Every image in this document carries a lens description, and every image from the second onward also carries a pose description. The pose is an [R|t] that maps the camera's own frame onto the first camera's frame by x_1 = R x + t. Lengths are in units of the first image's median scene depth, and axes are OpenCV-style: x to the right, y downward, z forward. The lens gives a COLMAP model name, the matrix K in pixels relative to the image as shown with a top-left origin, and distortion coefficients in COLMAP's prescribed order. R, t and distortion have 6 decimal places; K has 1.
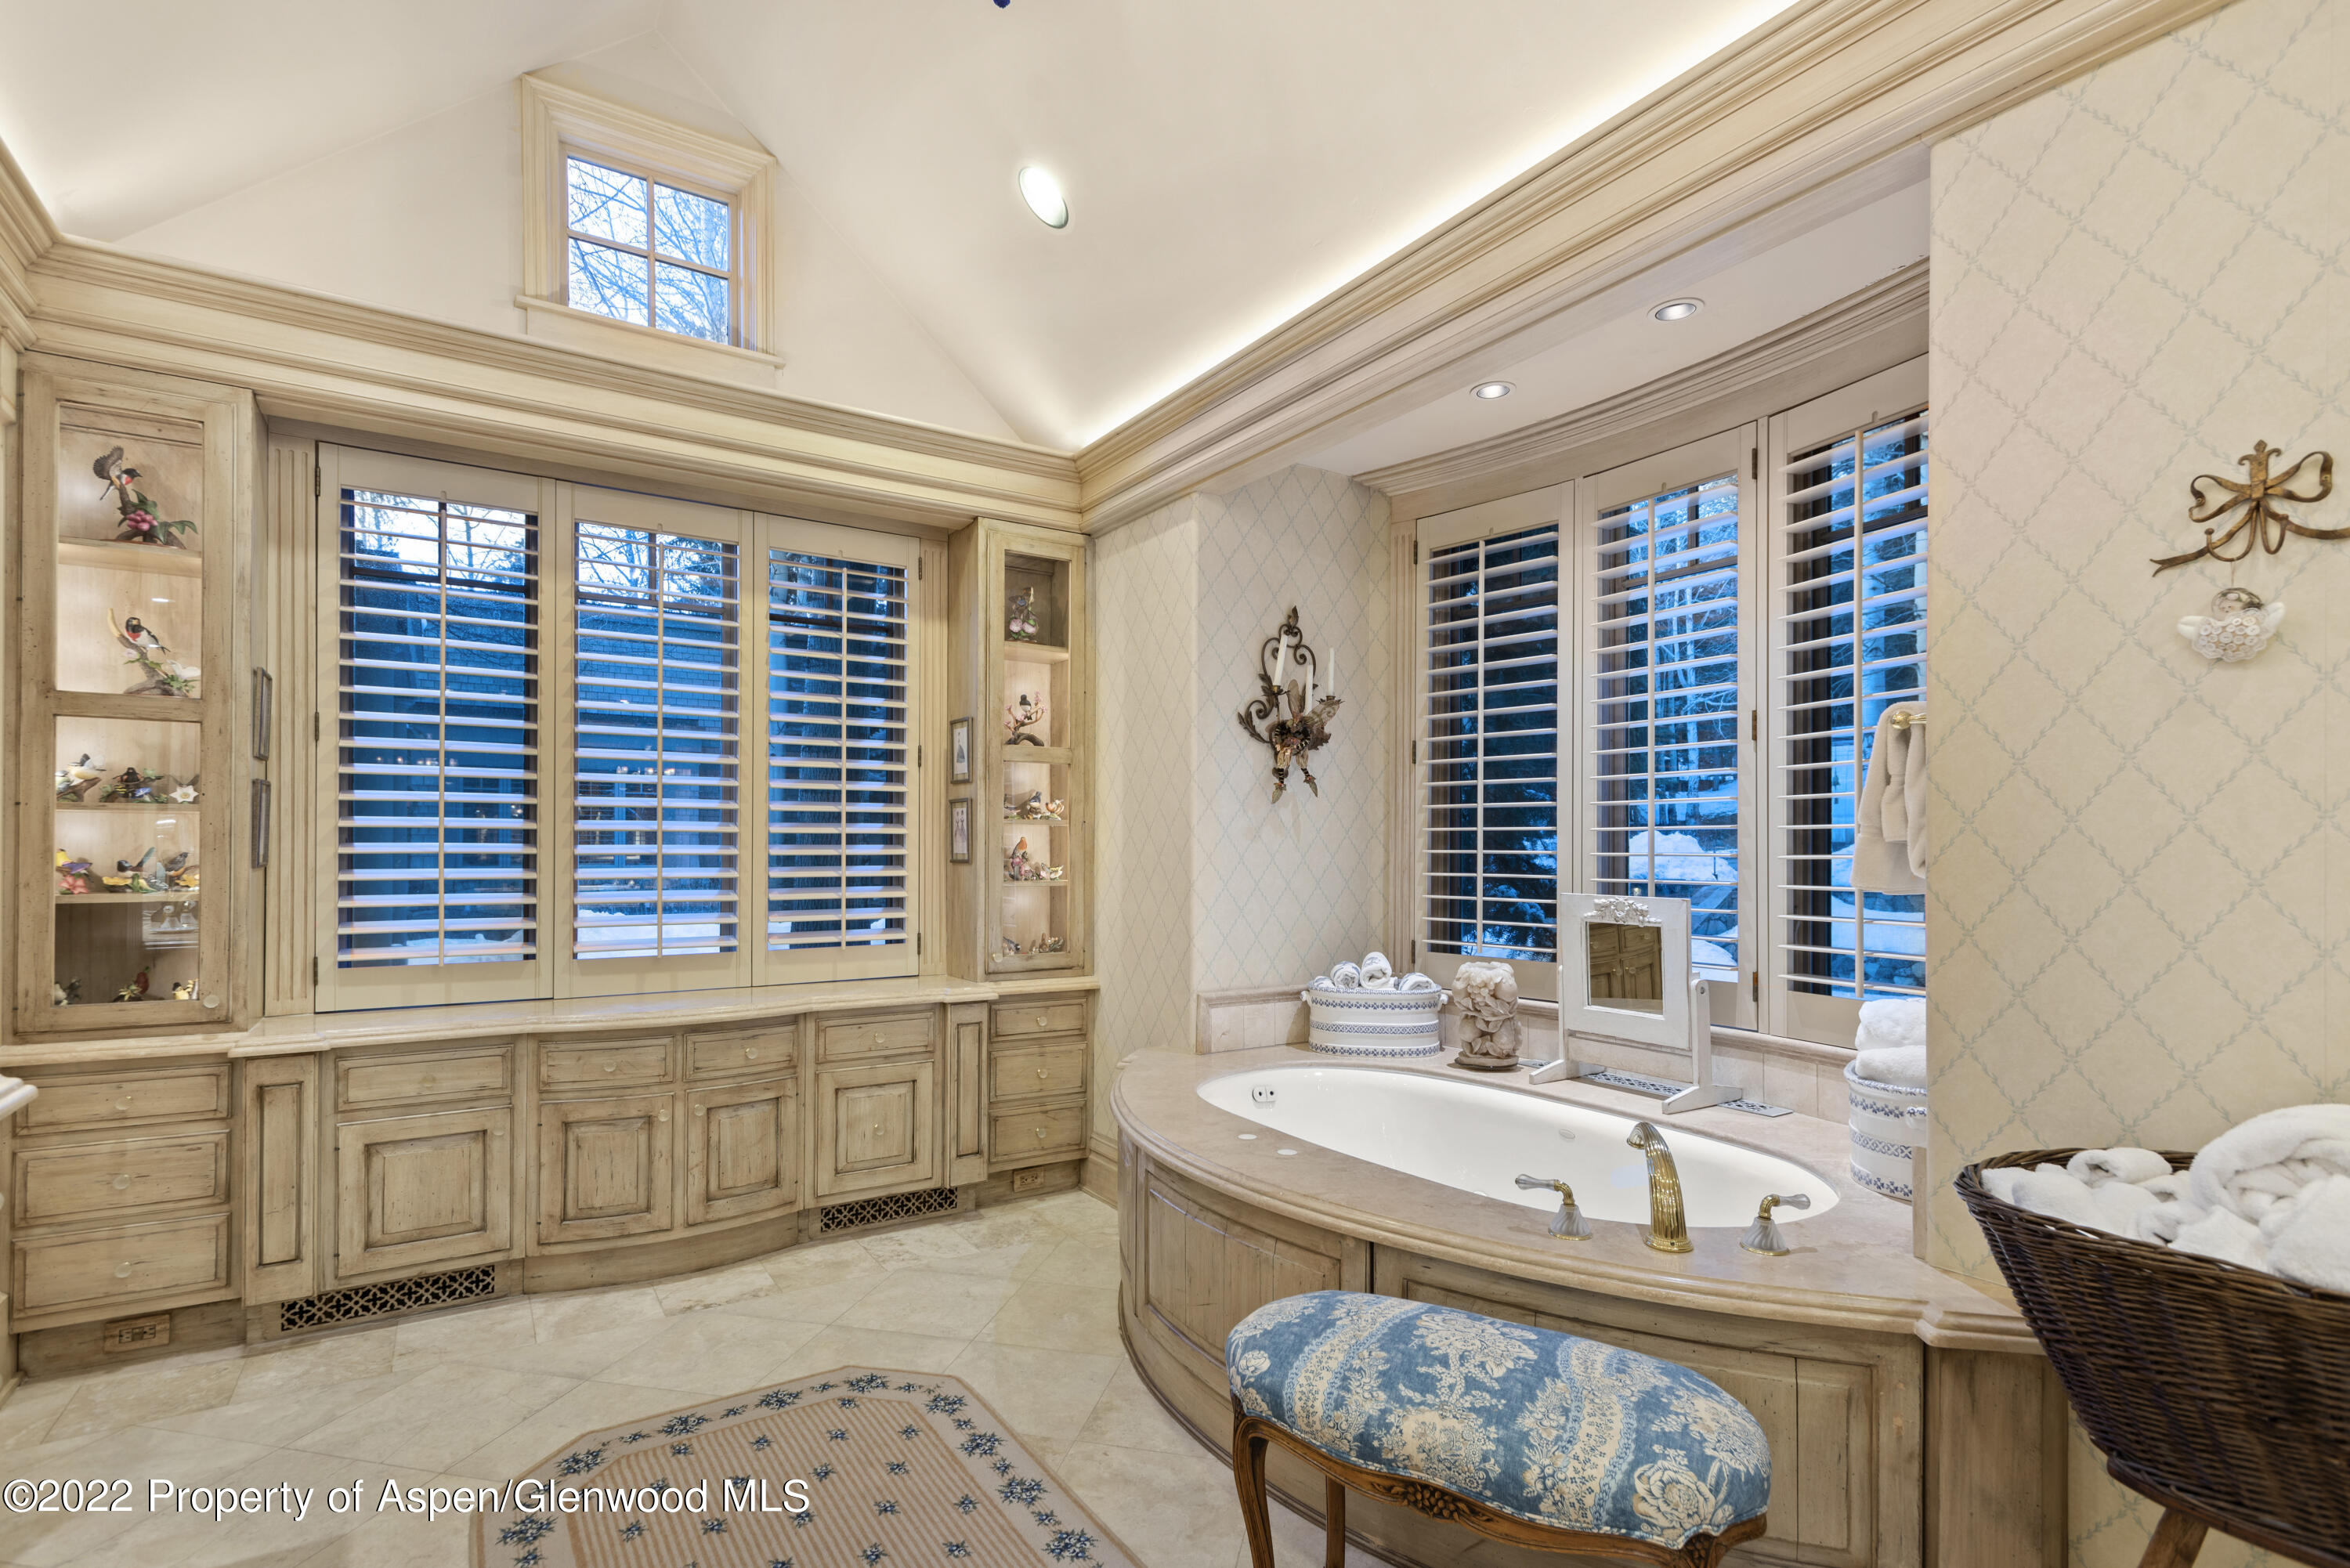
lens RADIAL K [[1100.2, 0, 1152.0], [0, 1100.2, 844.0], [0, 0, 1]] dist [-0.001643, -0.000272]
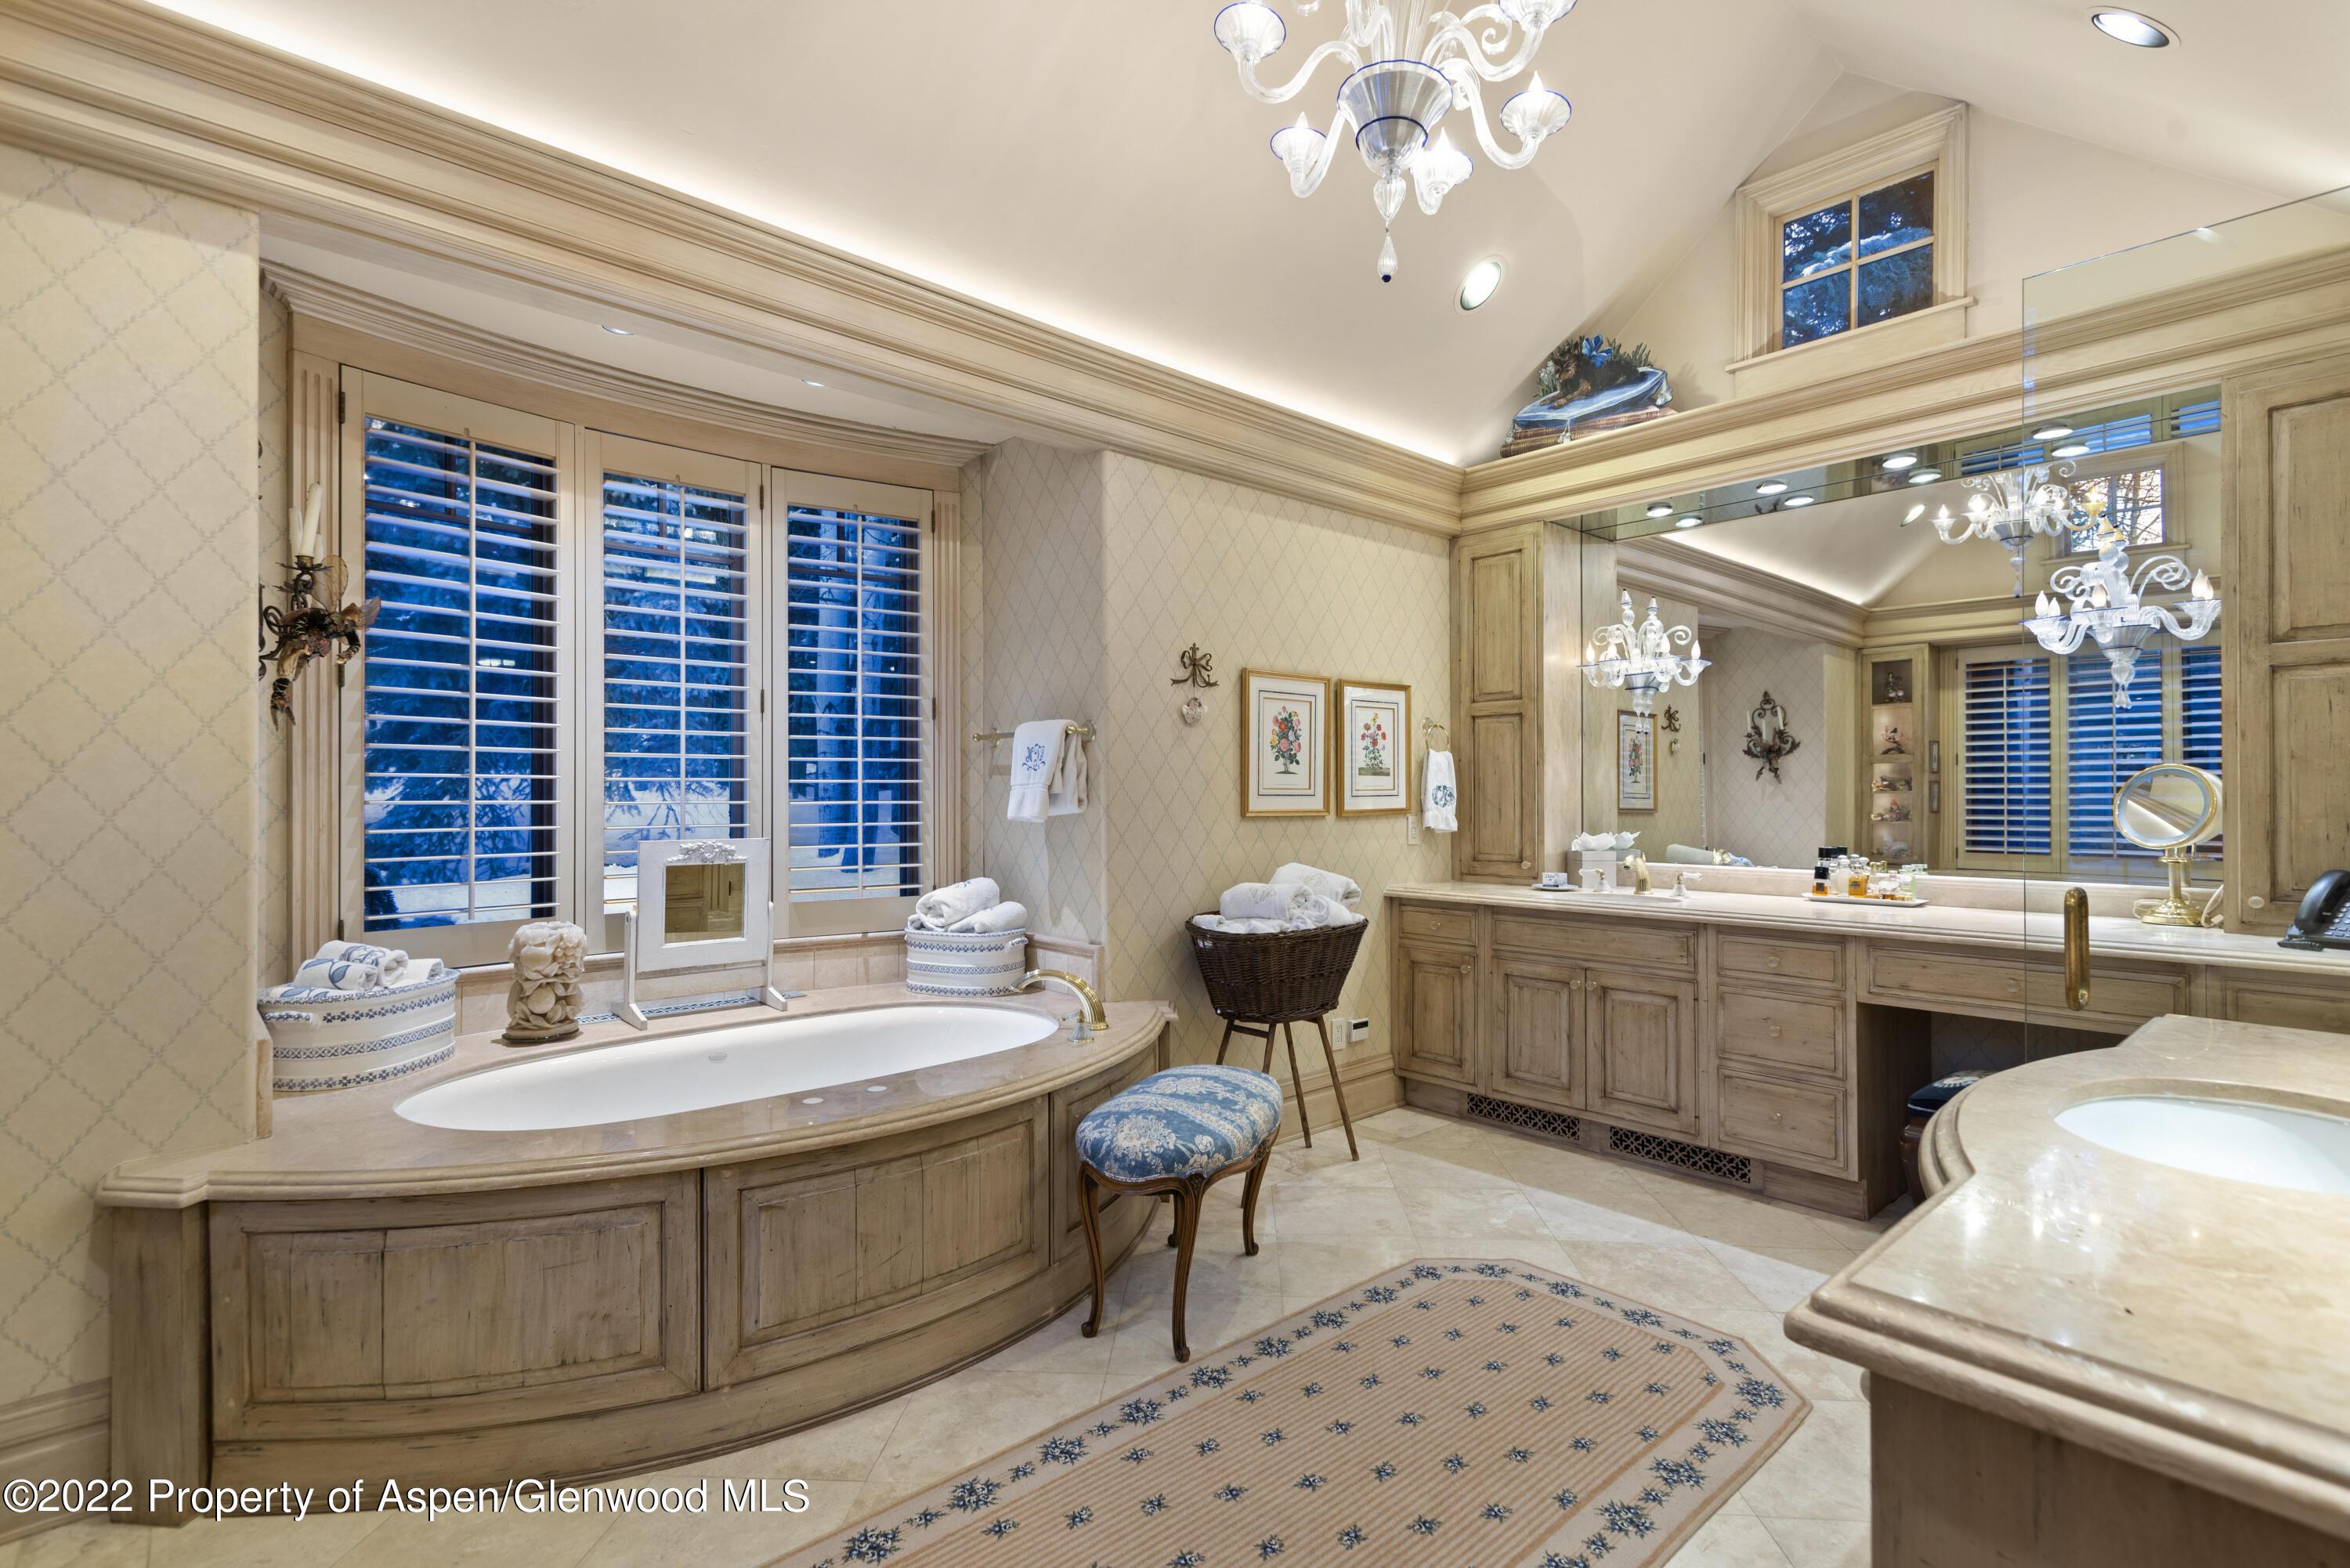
lens RADIAL K [[1100.2, 0, 1173.0], [0, 1100.2, 790.8], [0, 0, 1]] dist [-0.001643, -0.000272]
pose [[-0.166991, 0.001239, 0.985958, -0.826712], [-0.004301, 0.999989, -0.001985, -0.002892], [-0.985949, -0.004572, -0.166983, 0.774222]]
